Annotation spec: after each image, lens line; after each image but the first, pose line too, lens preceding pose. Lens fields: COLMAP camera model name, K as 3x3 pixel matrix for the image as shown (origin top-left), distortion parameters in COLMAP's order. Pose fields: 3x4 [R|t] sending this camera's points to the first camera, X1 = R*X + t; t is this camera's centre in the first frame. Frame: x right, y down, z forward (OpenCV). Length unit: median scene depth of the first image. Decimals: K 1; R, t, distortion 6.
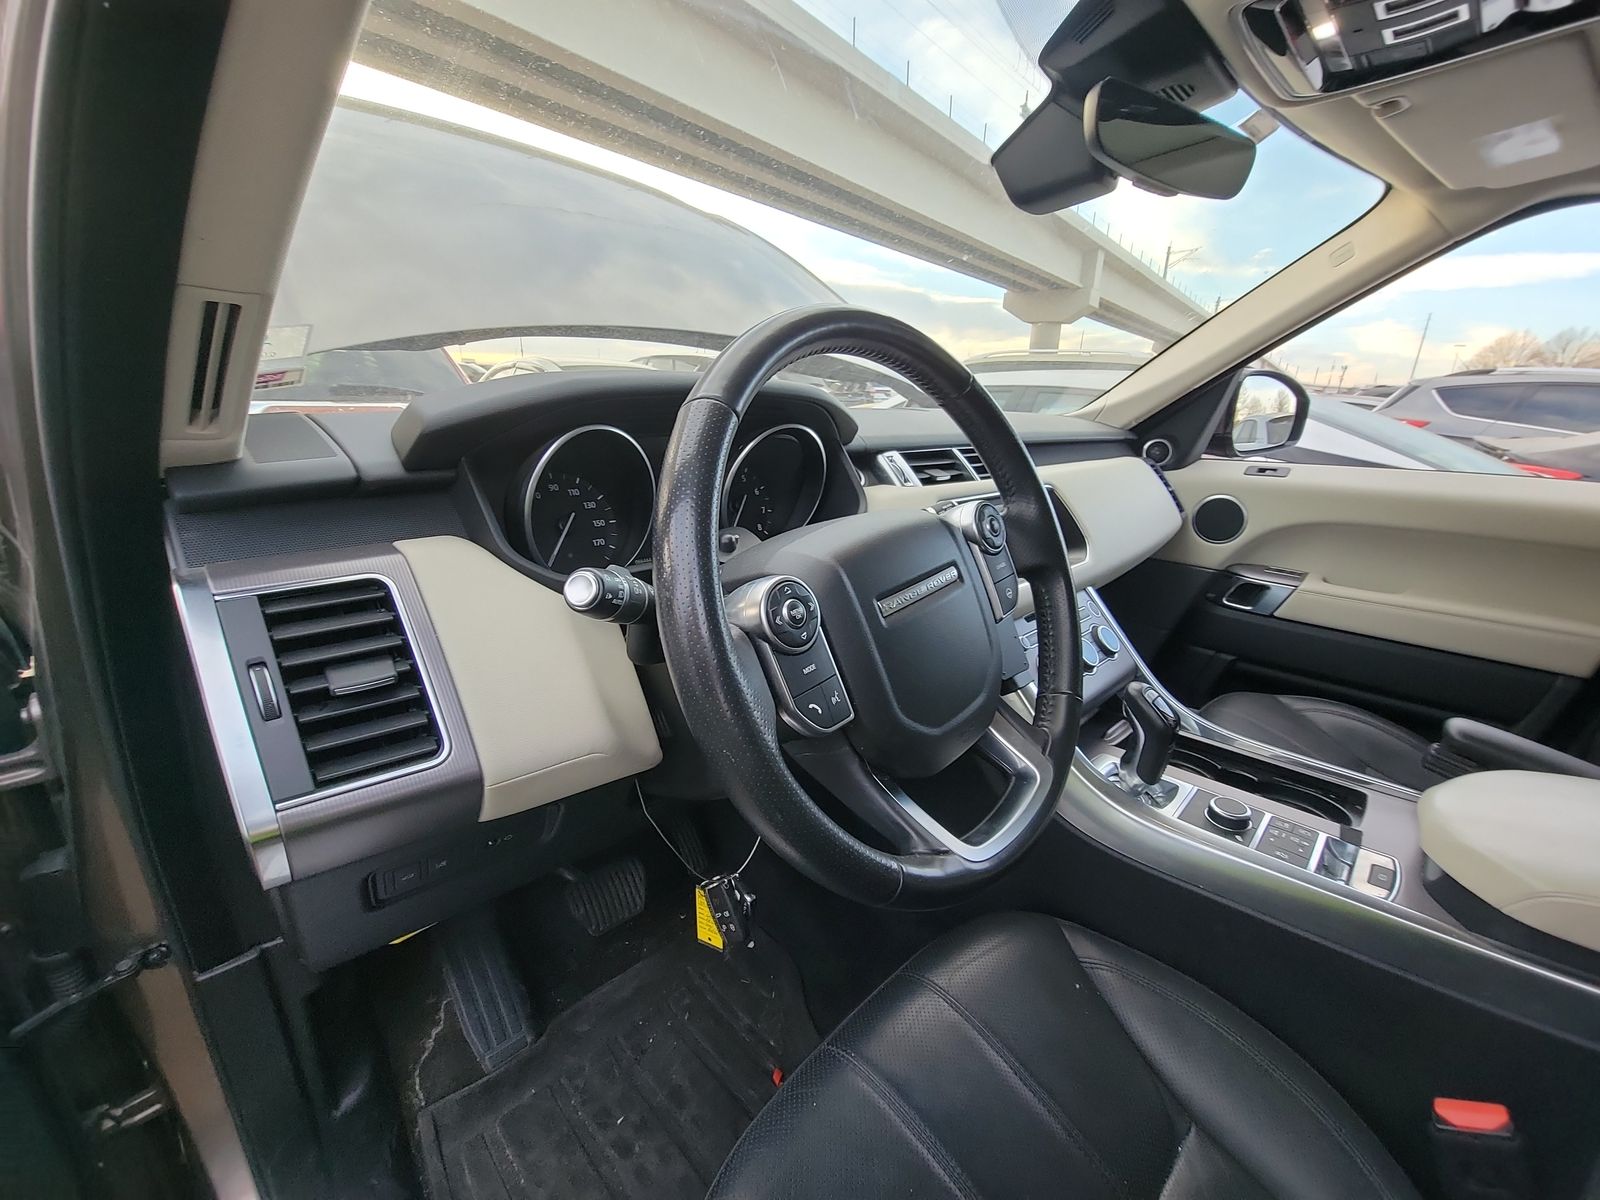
lens RADIAL K [[648.3, 0, 802.4], [0, 648.3, 597.4], [0, 0, 1]] dist [0.000914, -0.006811]
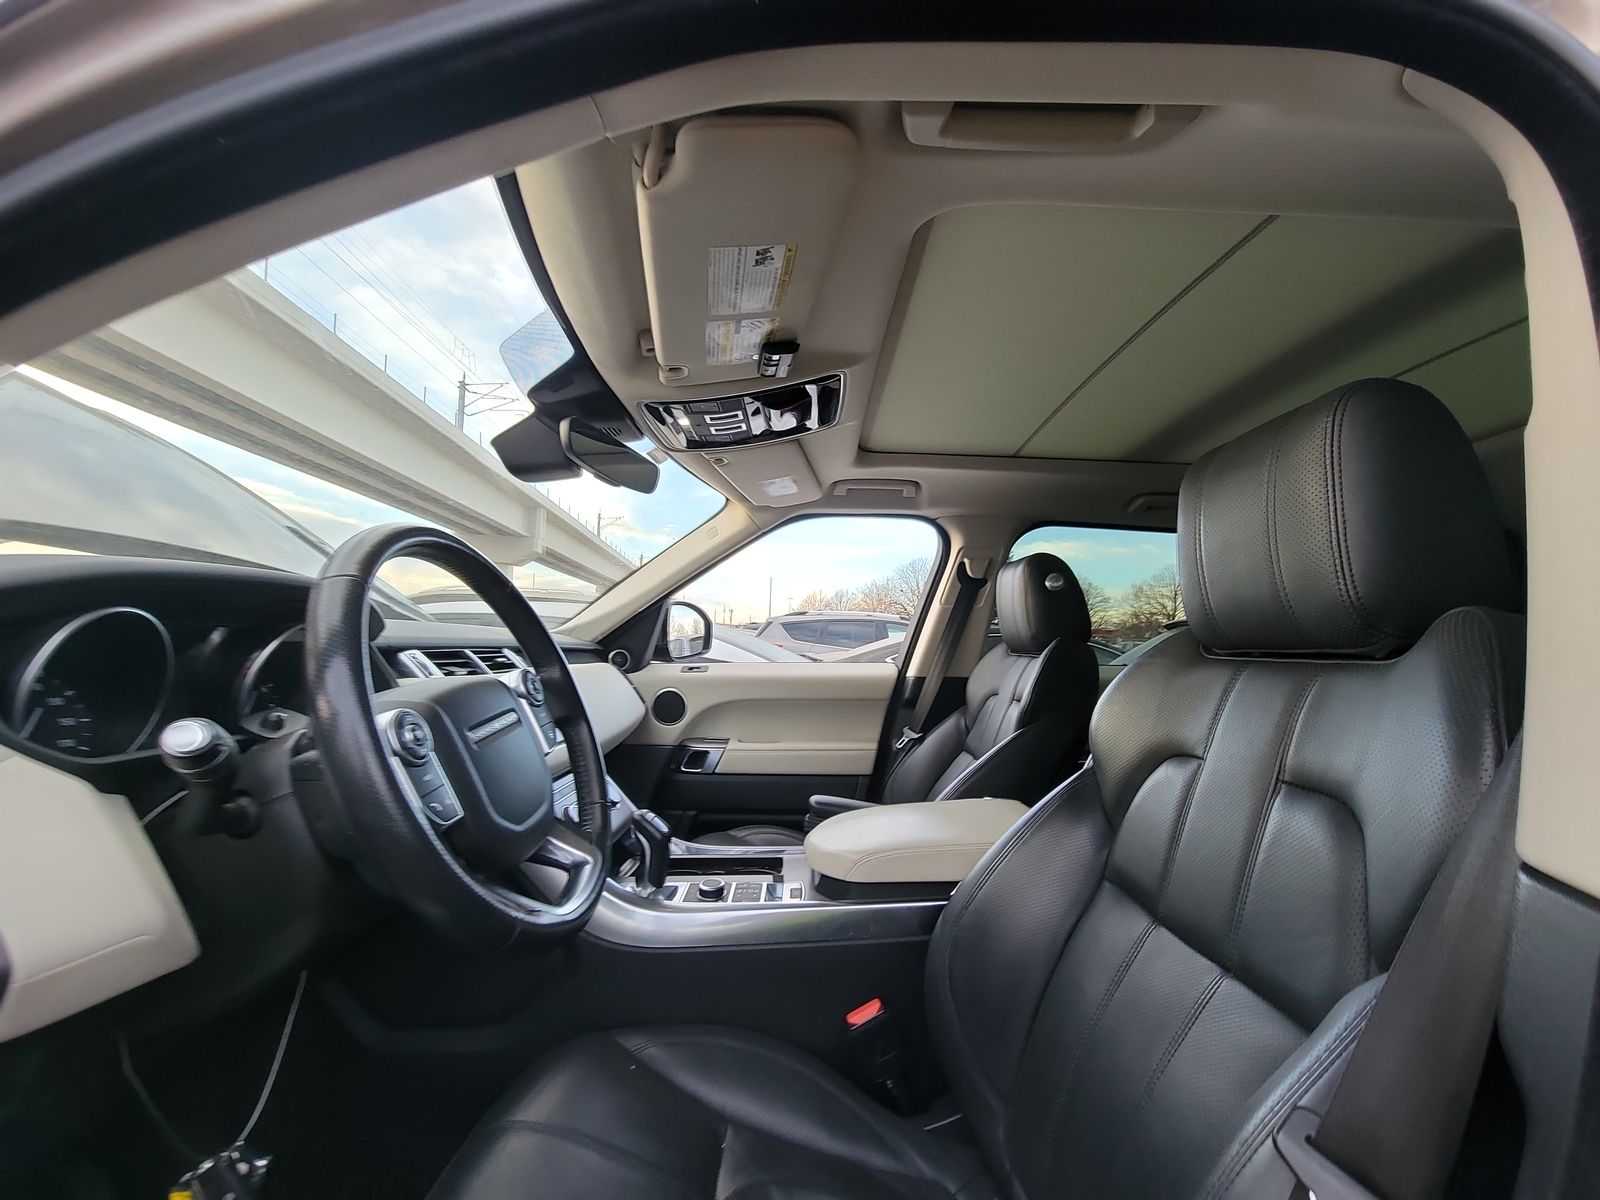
lens RADIAL K [[651.9, 0, 800.0], [0, 651.9, 600.0], [0, 0, 1]] dist [0.000117, -0.000017]
pose [[0.713047, 0.038750, 0.700044, -0.204100], [0.204088, 0.943762, -0.260119, 0.140517], [-0.670755, 0.328348, 0.665038, -0.258084]]
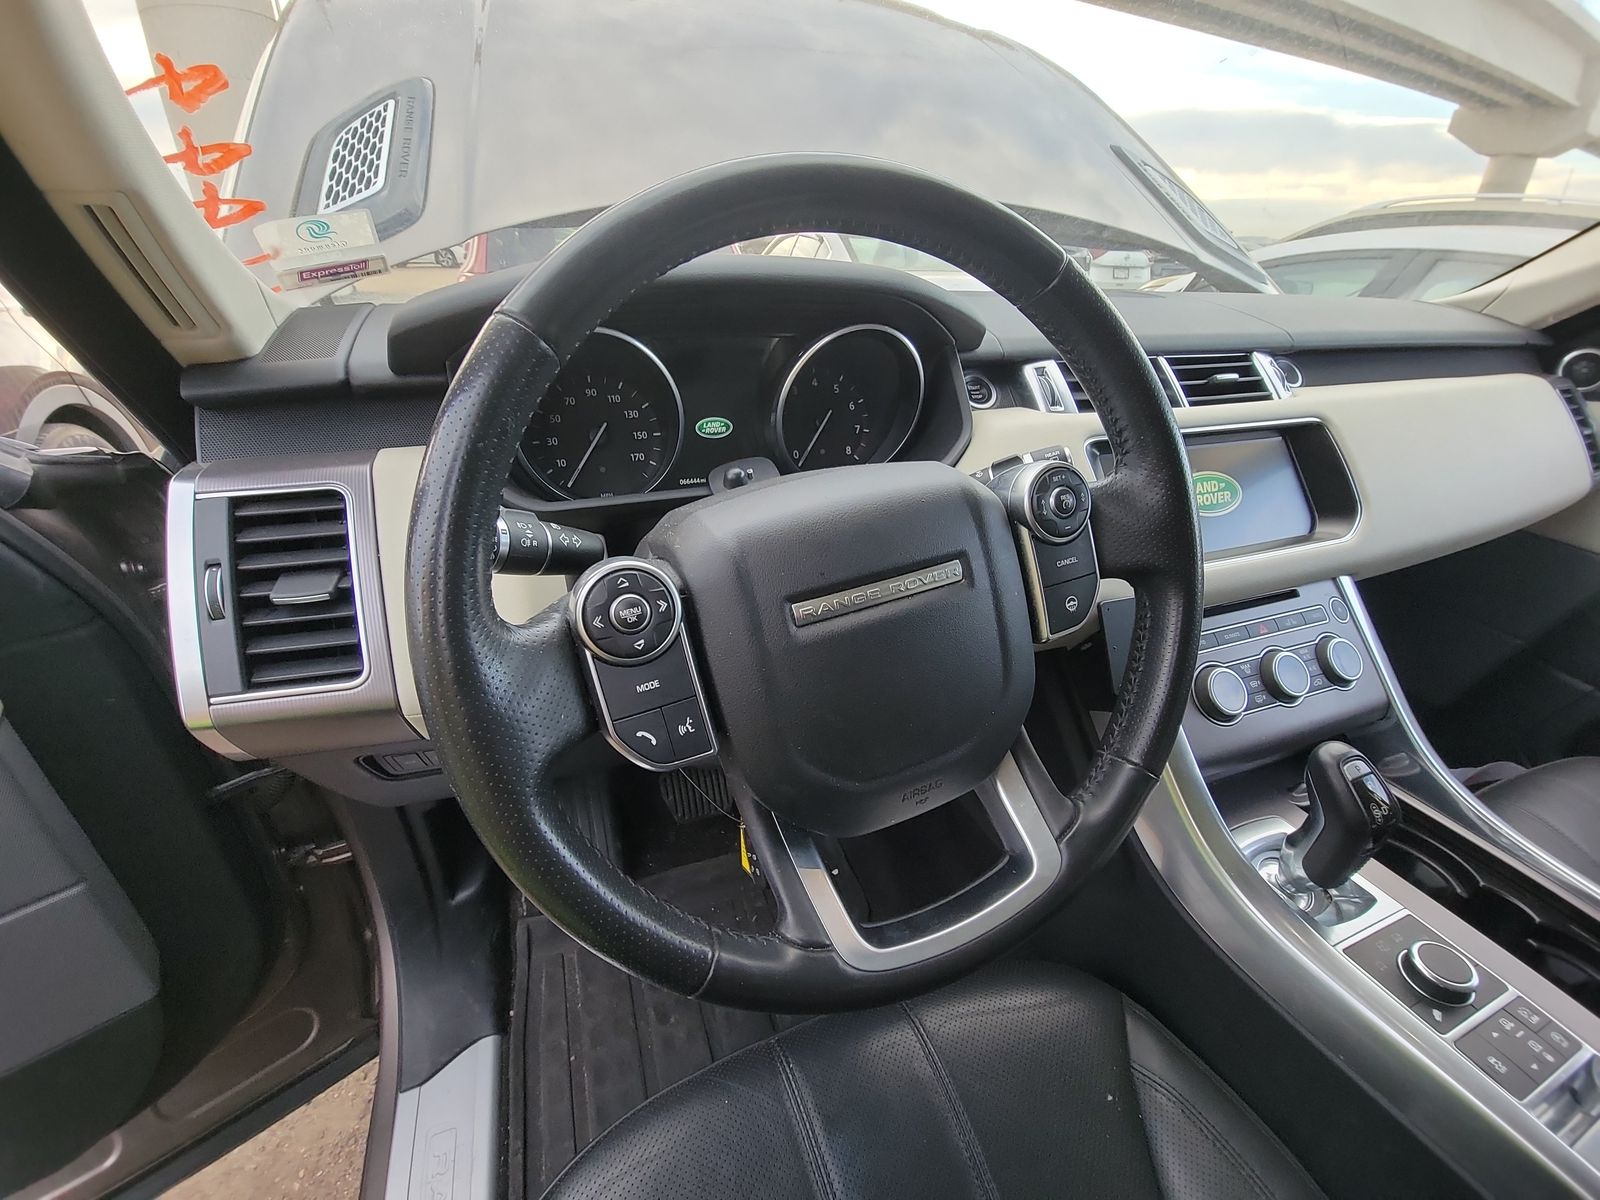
lens RADIAL K [[648.3, 0, 802.4], [0, 648.3, 597.4], [0, 0, 1]] dist [0.000914, -0.006811]
pose [[0.914117, 0.179995, -0.363307, 0.230950], [-0.113636, 0.973882, 0.196575, -0.086090], [0.389201, -0.138408, 0.910695, 0.206502]]
